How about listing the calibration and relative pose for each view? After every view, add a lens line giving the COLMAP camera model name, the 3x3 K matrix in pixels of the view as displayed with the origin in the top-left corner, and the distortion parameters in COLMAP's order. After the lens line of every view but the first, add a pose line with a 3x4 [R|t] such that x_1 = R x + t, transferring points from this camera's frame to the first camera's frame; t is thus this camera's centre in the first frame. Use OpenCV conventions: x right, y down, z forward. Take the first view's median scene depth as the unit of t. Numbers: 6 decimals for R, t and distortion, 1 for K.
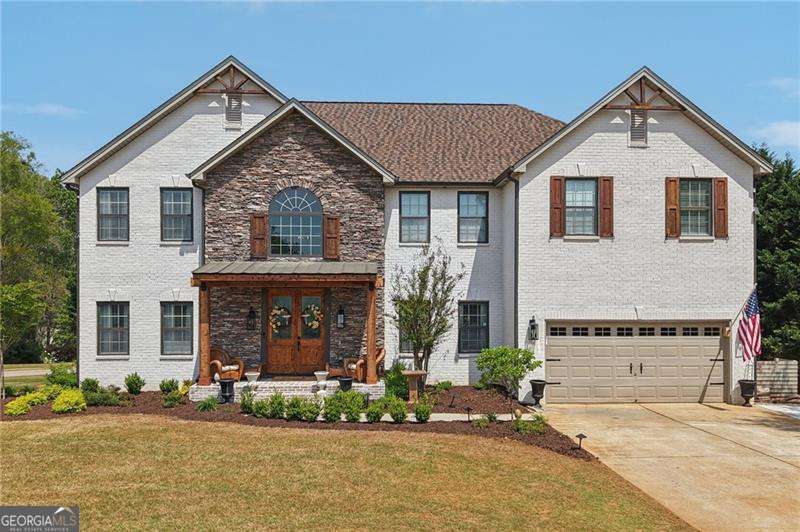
lens RADIAL K [[648.5, 0, 401.1], [0, 648.5, 292.4], [0, 0, 1]] dist [0.010944, -0.004463]
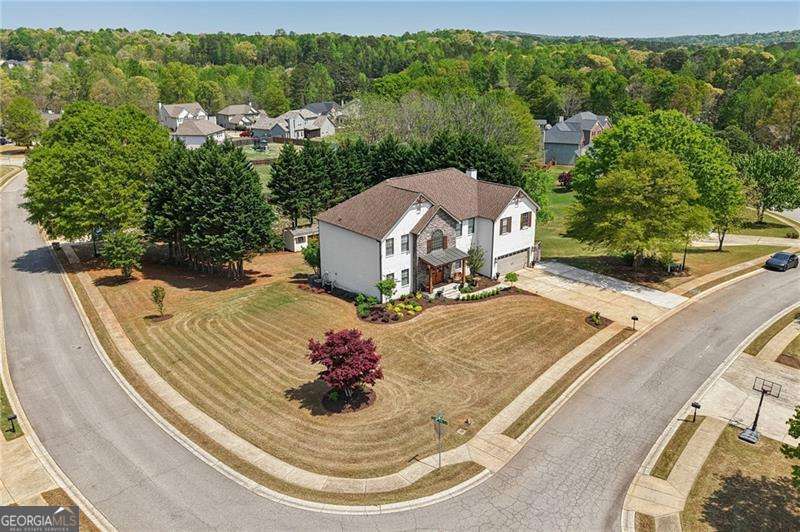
lens RADIAL K [[658.9, 0, 406.2], [0, 658.9, 251.4], [0, 0, 1]] dist [0.039859, -0.059364]
pose [[0.783253, -0.187585, 0.592728, -2.262979], [-0.002816, 0.952314, 0.305106, -1.063855], [-0.621697, -0.240644, 0.745375, -1.385169]]
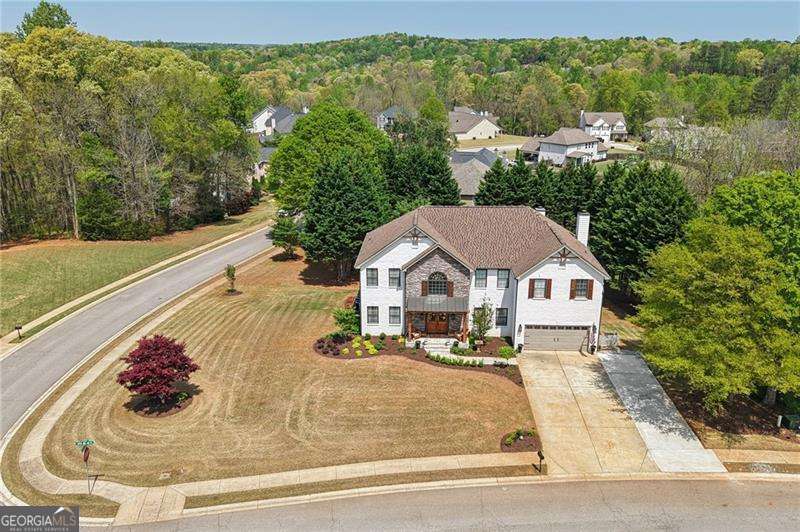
lens RADIAL K [[650.7, 0, 403.8], [0, 650.7, 262.9], [0, 0, 1]] dist [0.060080, -0.108610]
pose [[0.996155, 0.027513, -0.083175, -0.079820], [0.000005, 0.949386, 0.314110, -1.074978], [0.087607, -0.312903, 0.945736, -1.636401]]
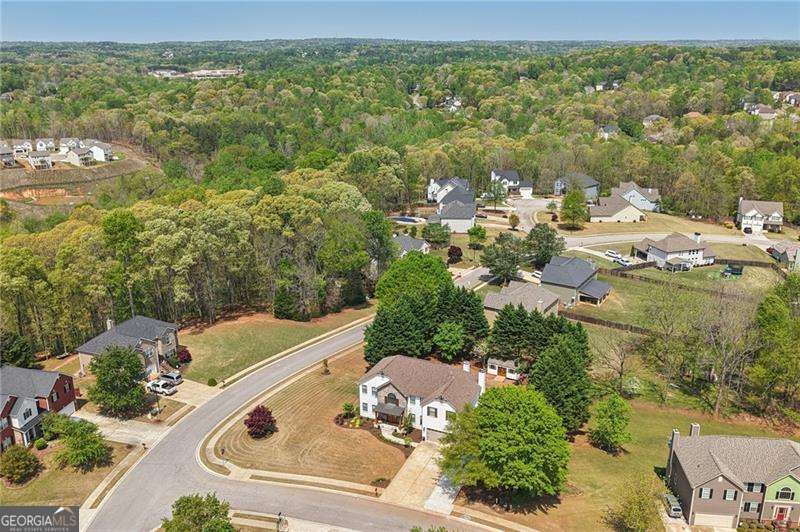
lens RADIAL K [[672.1, 0, 410.4], [0, 672.1, 233.7], [0, 0, 1]] dist [0.109038, -0.279134]
pose [[0.895686, 0.118544, -0.428595, 2.393395], [0.003672, 0.961809, 0.273698, -3.174122], [0.444672, -0.246721, 0.861043, -3.750873]]
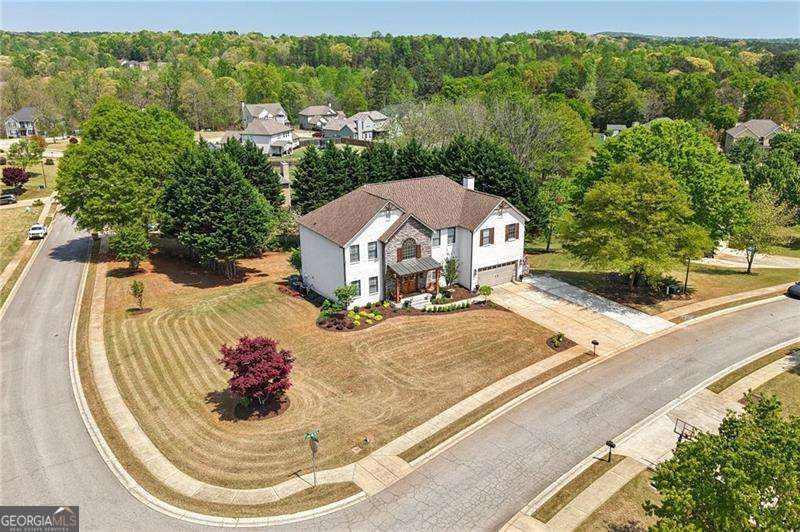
lens RADIAL K [[650.7, 0, 403.8], [0, 650.7, 262.9], [0, 0, 1]] dist [0.060080, -0.108610]
pose [[0.870383, -0.156680, 0.466782, -1.694770], [-0.001753, 0.947027, 0.321150, -1.071120], [-0.492373, -0.280342, 0.824001, -1.645896]]
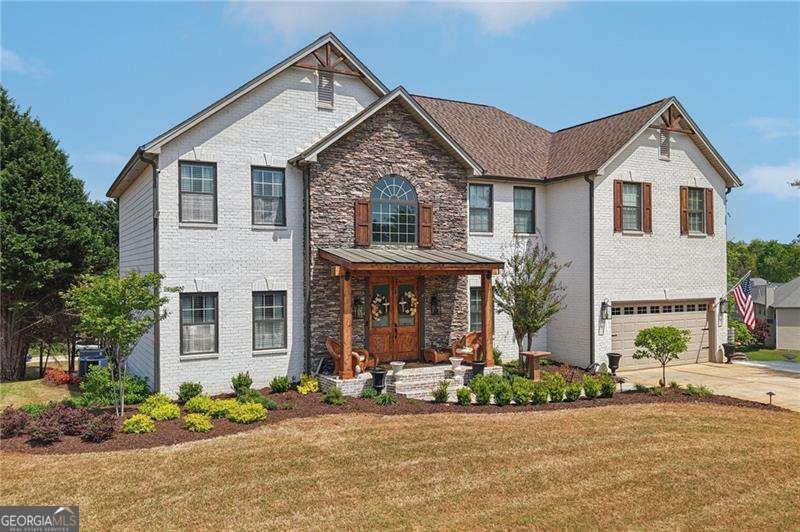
lens RADIAL K [[641.8, 0, 400.0], [0, 641.8, 266.0], [0, 0, 1]] dist [0.064594, -0.127033]
pose [[0.901173, -0.001452, 0.433456, -0.586950], [0.002190, 0.999997, -0.001202, -0.020372], [-0.433453, 0.002032, 0.901174, 0.103997]]
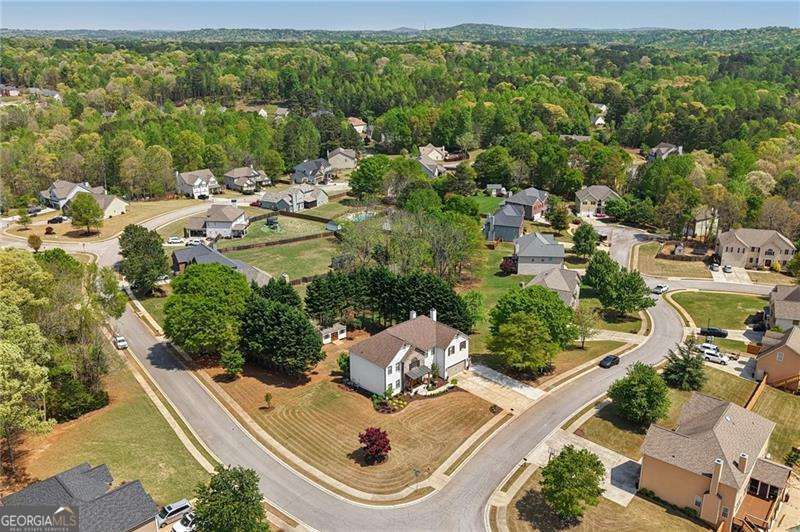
lens RADIAL K [[672.1, 0, 410.4], [0, 672.1, 233.7], [0, 0, 1]] dist [0.109038, -0.279134]
pose [[0.753796, -0.181033, 0.631679, -4.017210], [-0.008449, 0.958552, 0.284794, -3.107744], [-0.657054, -0.220013, 0.721023, -3.318992]]
